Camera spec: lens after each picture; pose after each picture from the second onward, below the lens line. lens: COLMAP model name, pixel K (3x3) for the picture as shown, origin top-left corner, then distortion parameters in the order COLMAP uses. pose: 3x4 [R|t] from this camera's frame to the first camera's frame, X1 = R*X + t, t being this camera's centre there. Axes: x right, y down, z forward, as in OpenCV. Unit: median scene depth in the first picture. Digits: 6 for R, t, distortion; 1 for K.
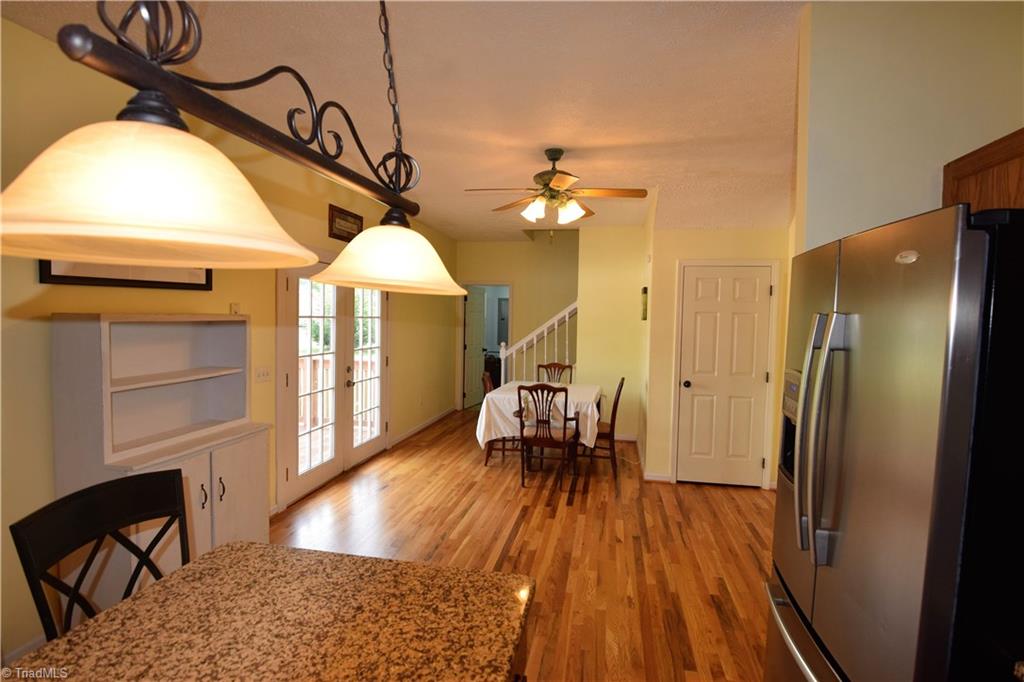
lens RADIAL K [[501.2, 0, 514.8], [0, 501.2, 336.5], [0, 0, 1]] dist [0.000075, 0.000018]
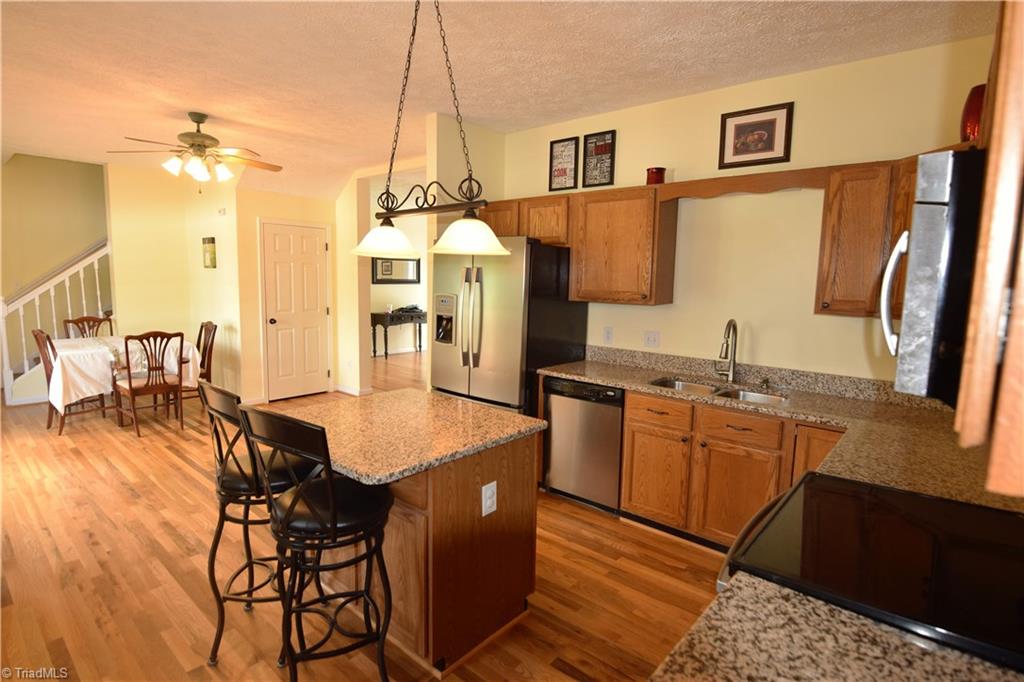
lens RADIAL K [[517.4, 0, 509.3], [0, 517.4, 339.7], [0, 0, 1]] dist [-0.001523, -0.000297]
pose [[0.506033, -0.114602, 0.854867, -0.466341], [0.023613, 0.992603, 0.119089, 0.003339], [-0.862191, -0.040077, 0.504996, -0.144050]]
